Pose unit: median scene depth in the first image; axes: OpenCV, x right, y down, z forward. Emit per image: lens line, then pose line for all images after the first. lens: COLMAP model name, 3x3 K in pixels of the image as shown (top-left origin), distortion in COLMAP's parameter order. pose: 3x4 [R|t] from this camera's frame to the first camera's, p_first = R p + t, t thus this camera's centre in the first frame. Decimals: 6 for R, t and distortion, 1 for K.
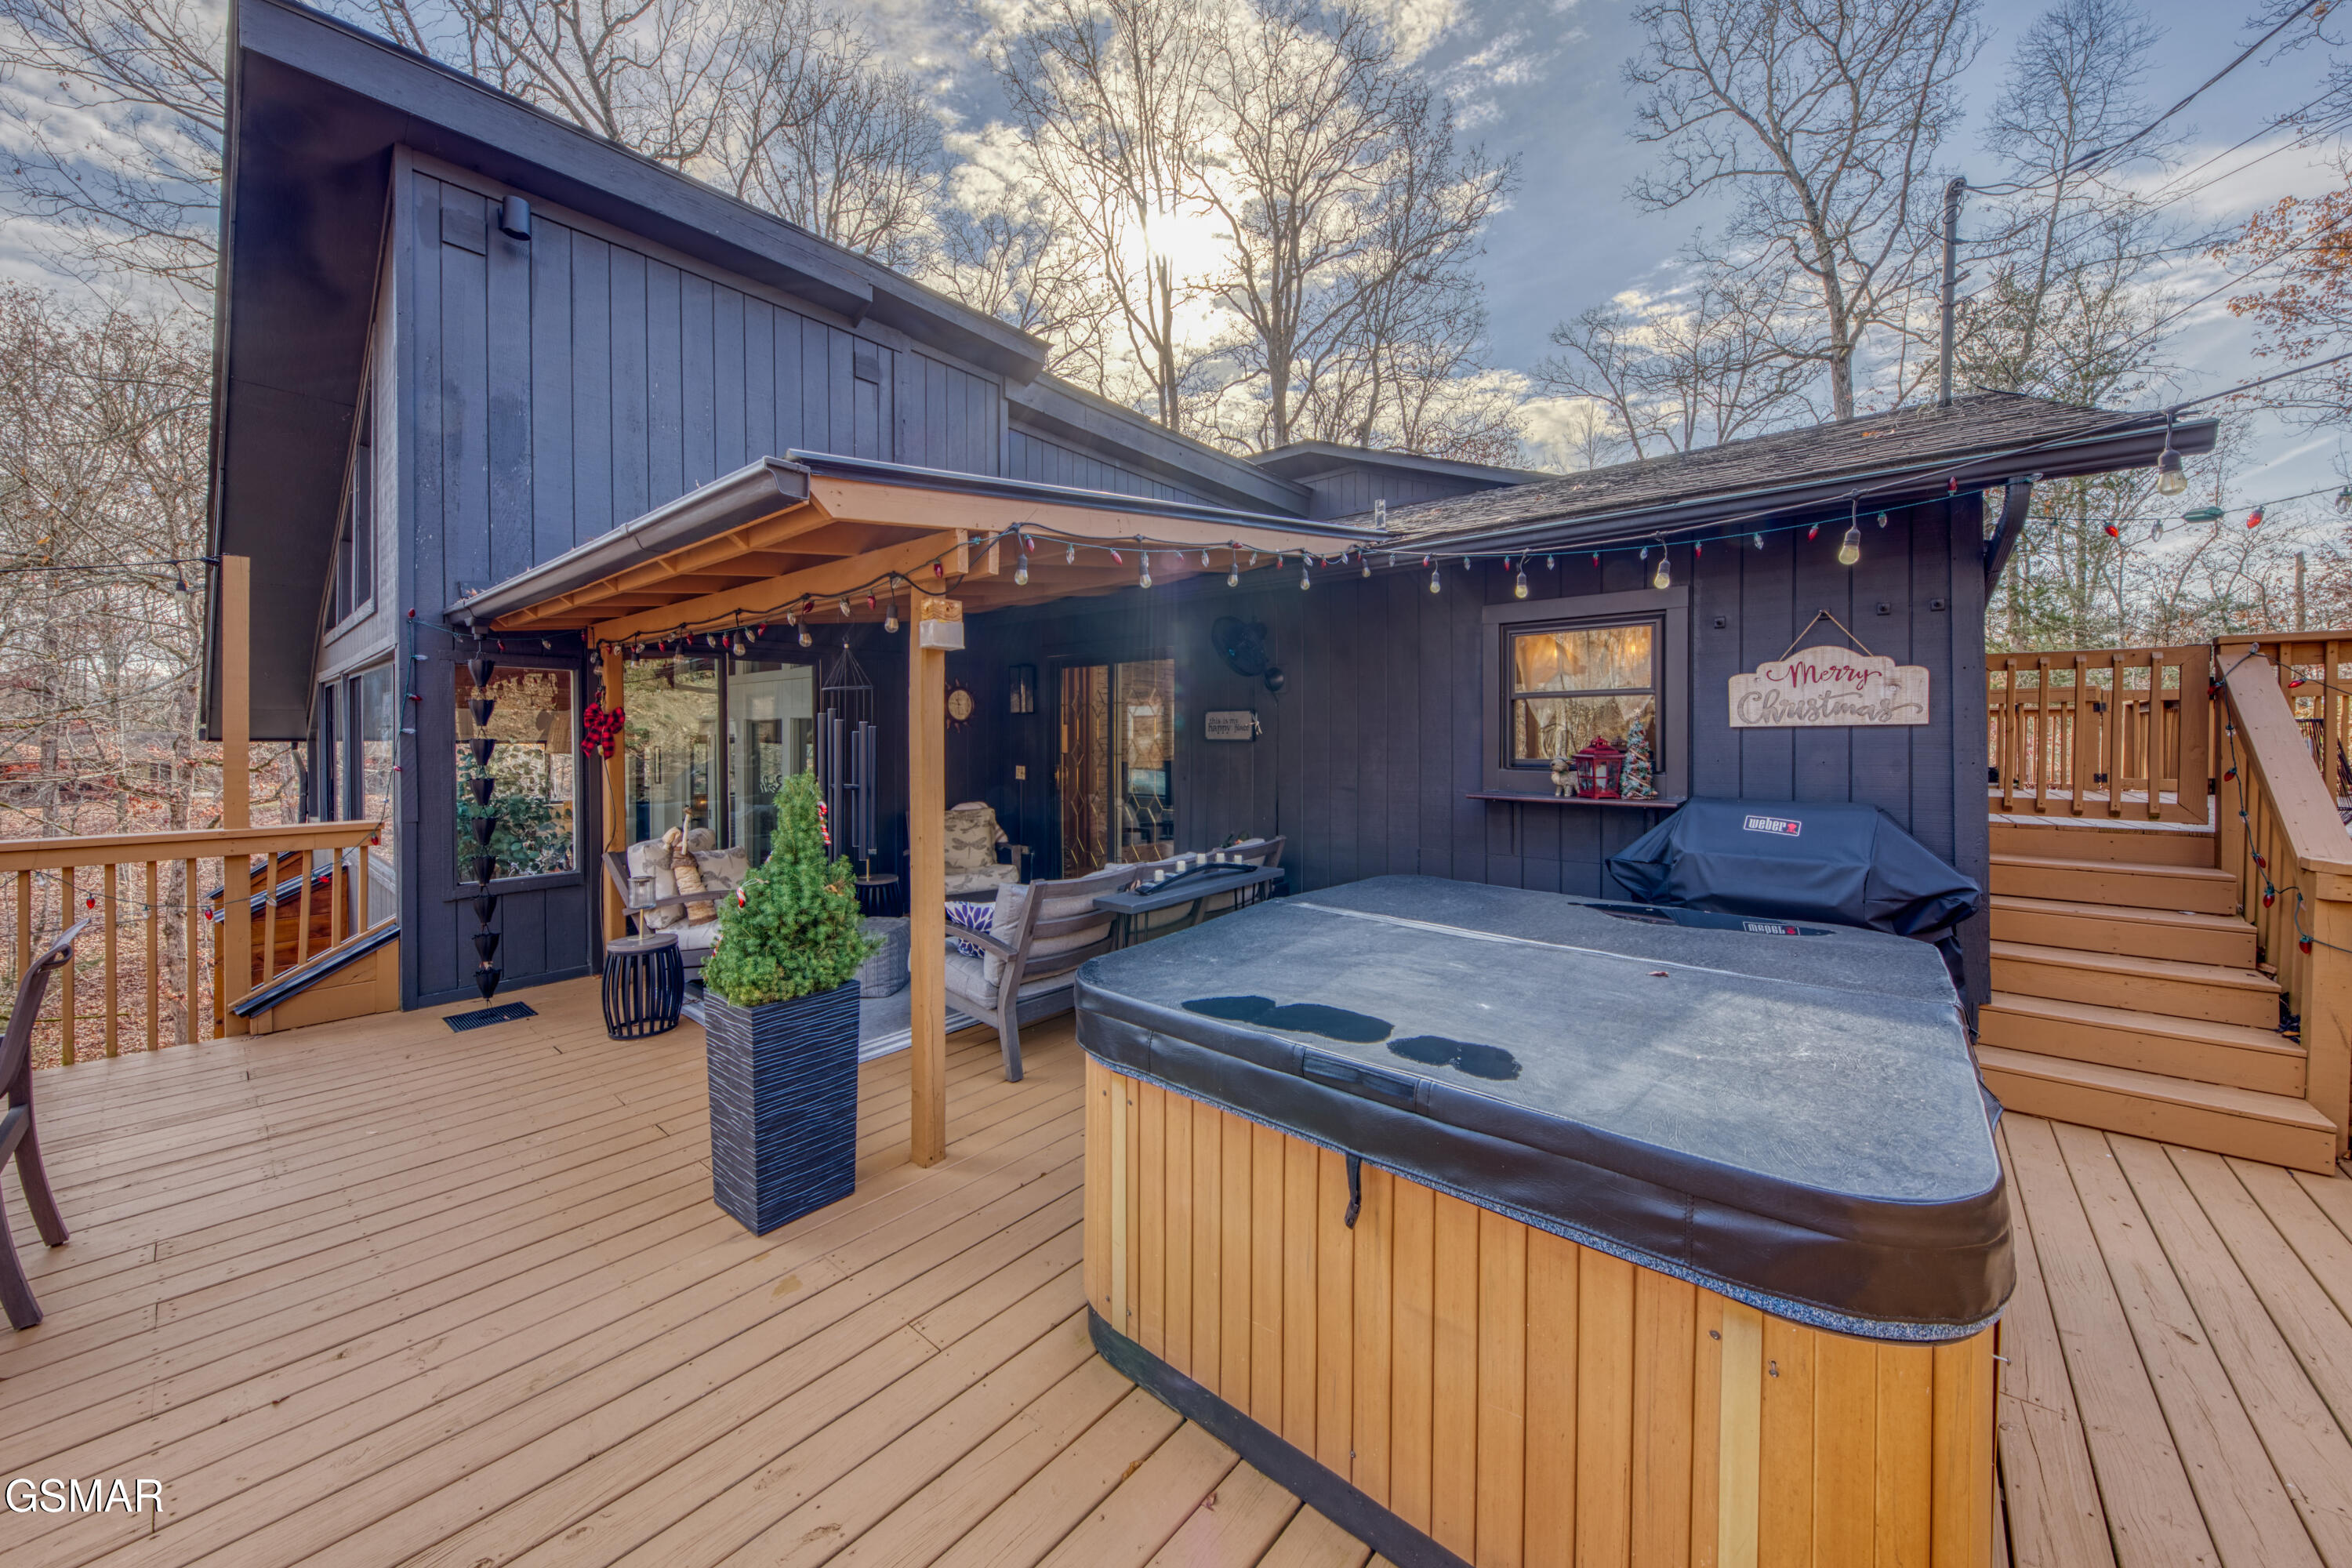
lens RADIAL K [[847.9, 0, 1166.9], [0, 847.9, 745.1], [0, 0, 1]] dist [-0.017404, -0.000001]
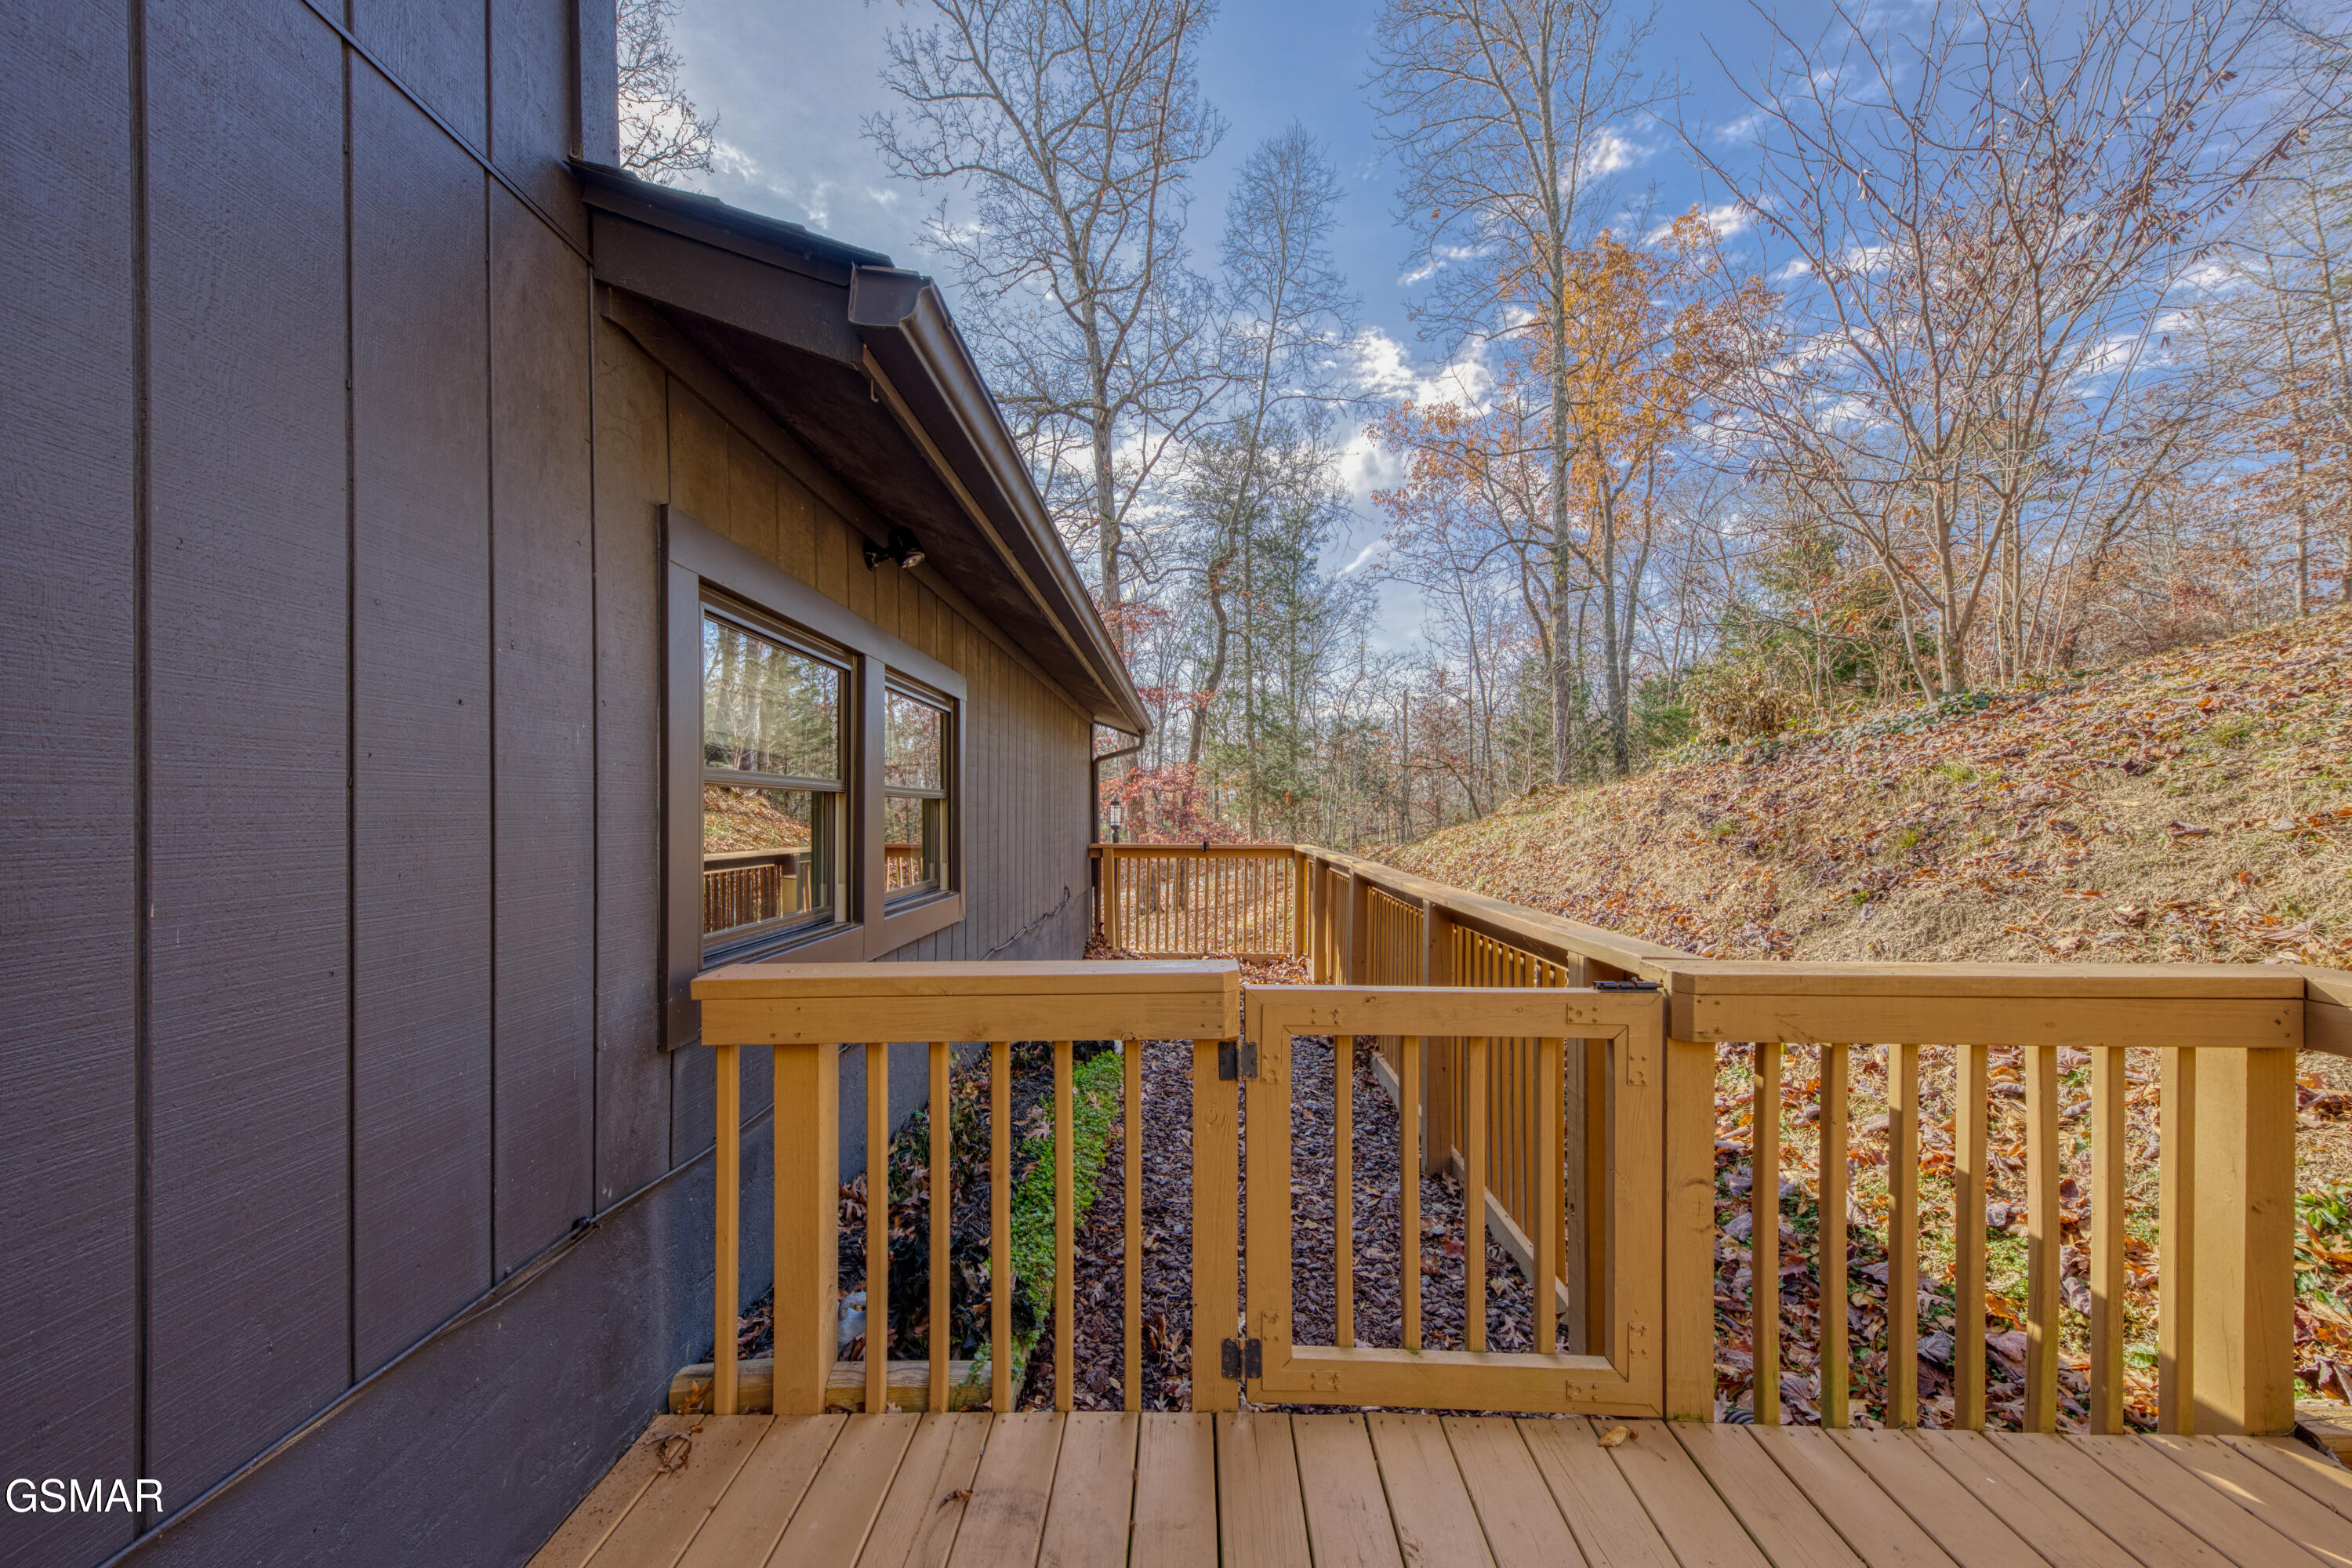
lens RADIAL K [[794.9, 0, 1176.0], [0, 794.9, 784.0], [0, 0, 1]] dist [-0.000030, -0.000008]
pose [[0.775137, 0.015598, 0.631601, 1.433640], [0.009256, 0.999308, -0.036038, -0.191126], [-0.631725, 0.033780, 0.774456, 1.281904]]
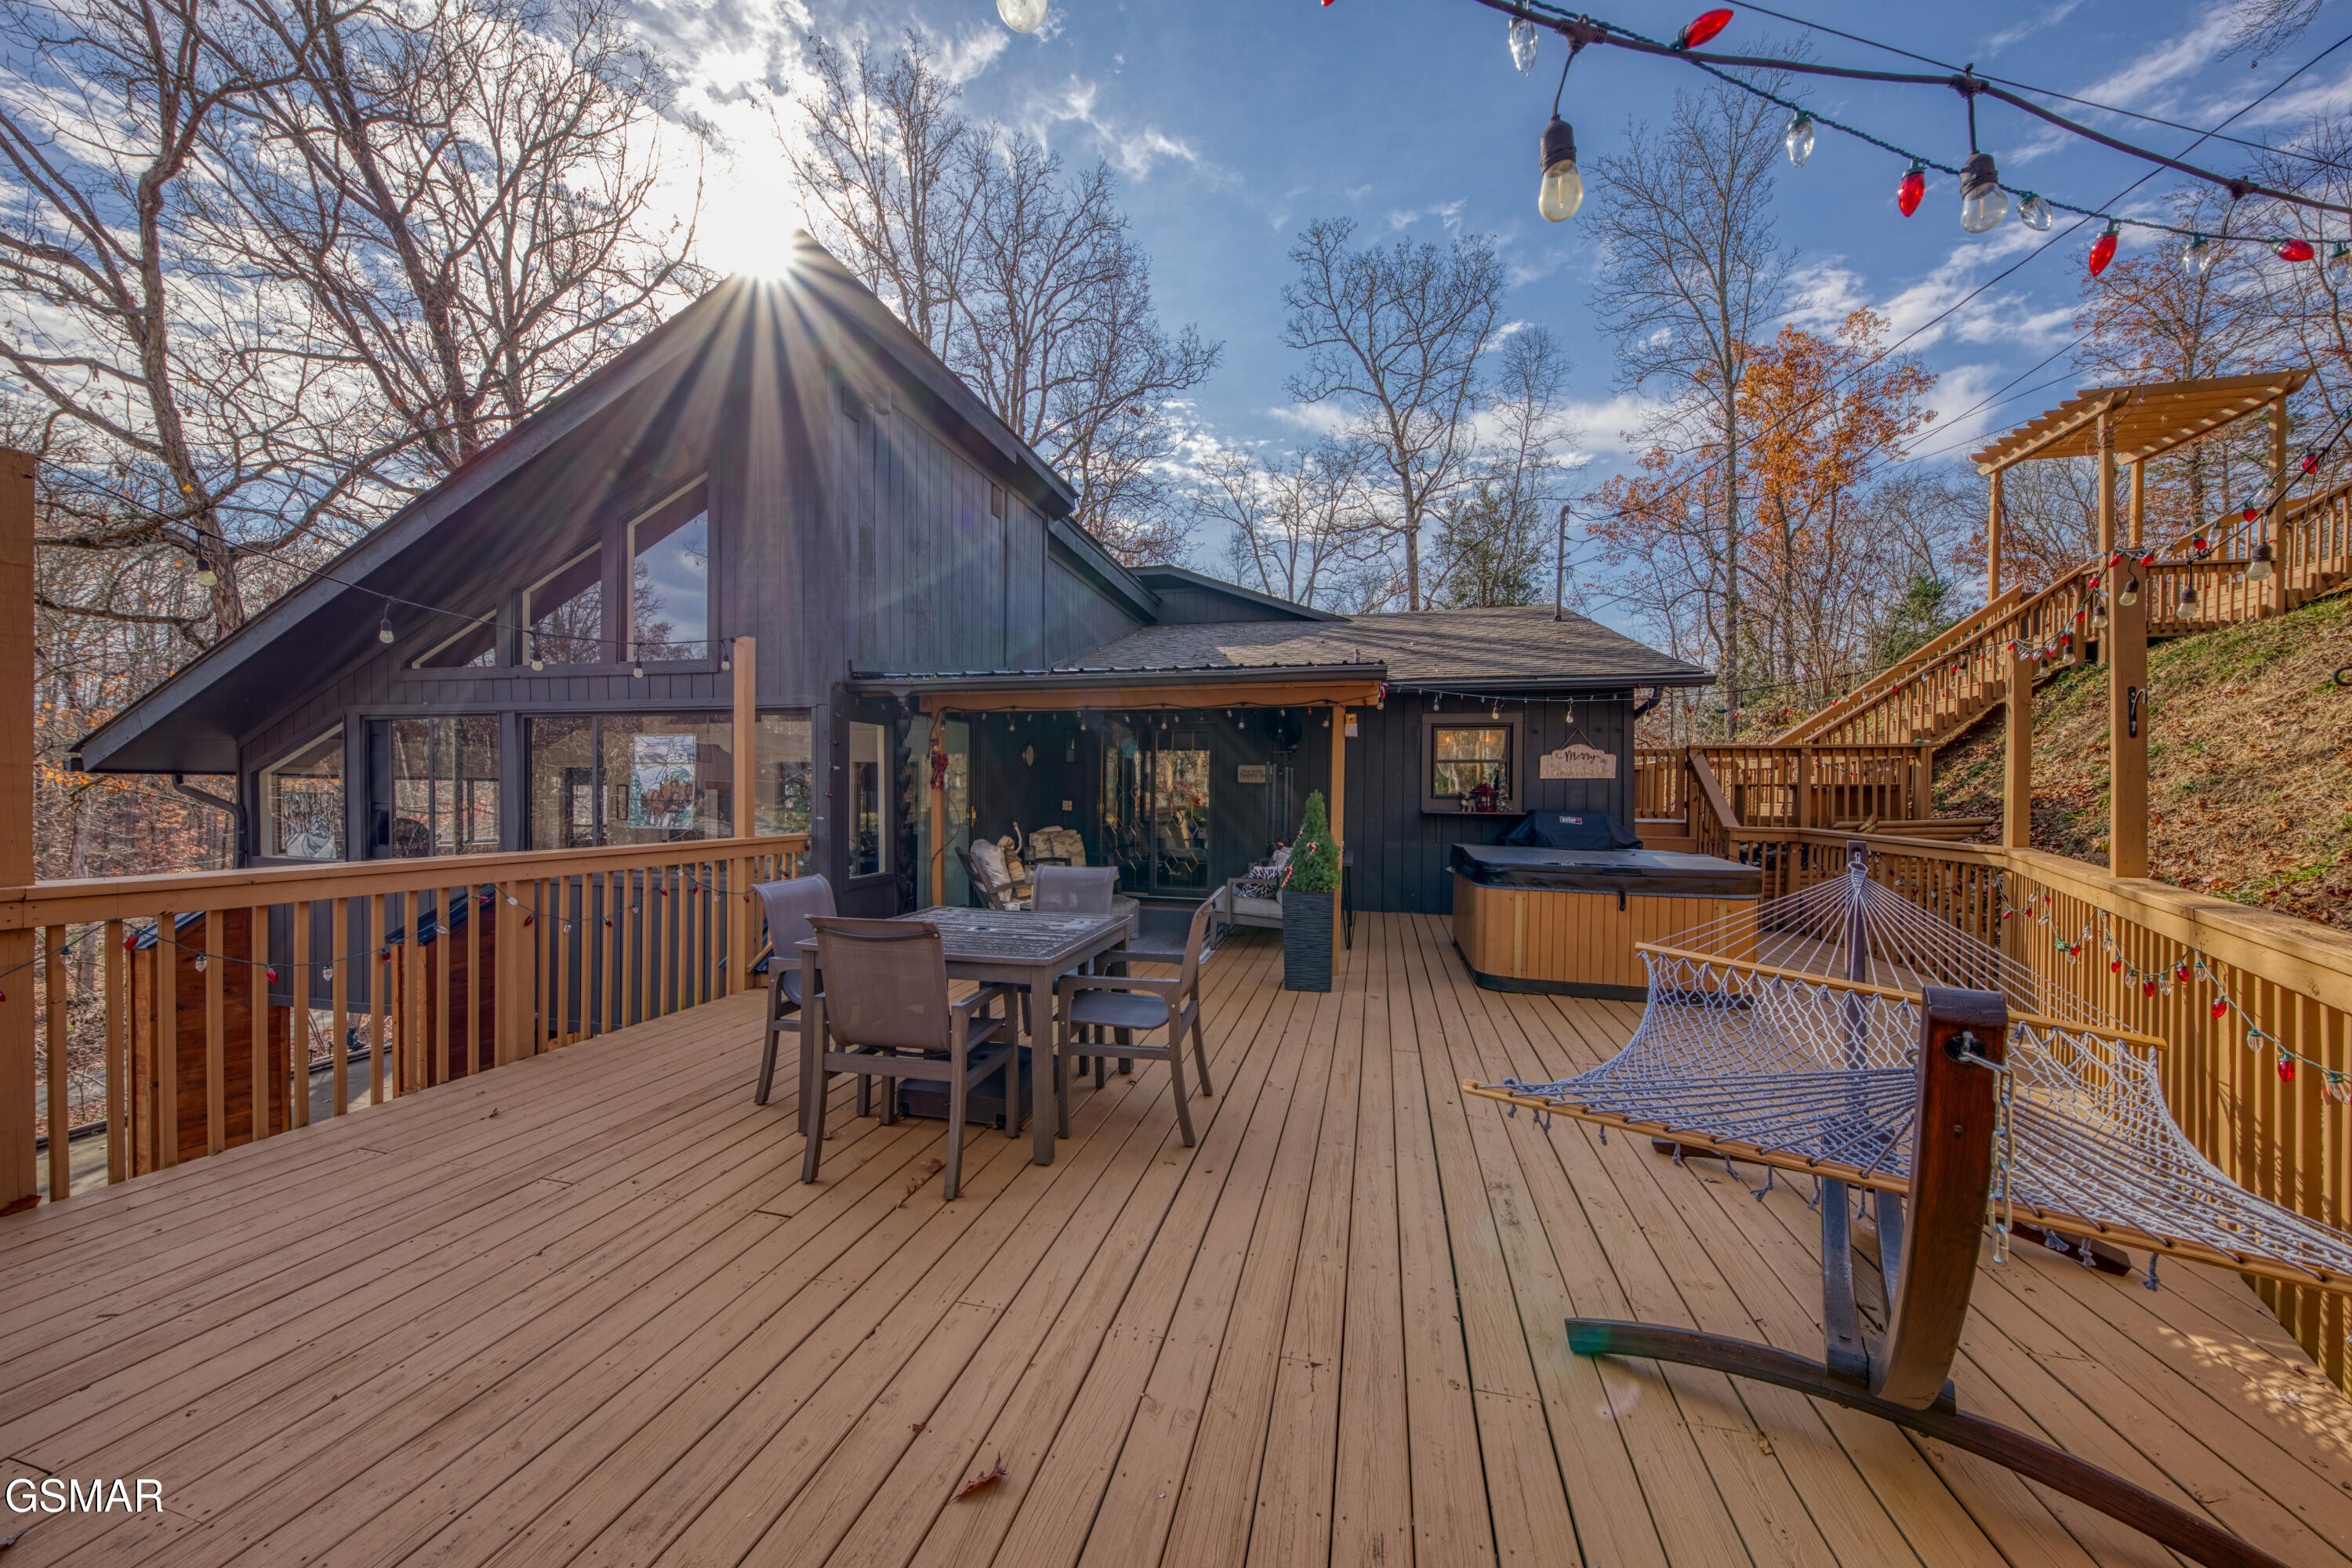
lens RADIAL K [[794.9, 0, 1176.0], [0, 794.9, 784.0], [0, 0, 1]] dist [-0.000030, -0.000008]
pose [[0.896749, 0.010734, 0.442410, -0.765827], [-0.005098, 0.999890, -0.013927, 0.018665], [-0.442511, 0.010233, 0.896705, -0.312473]]
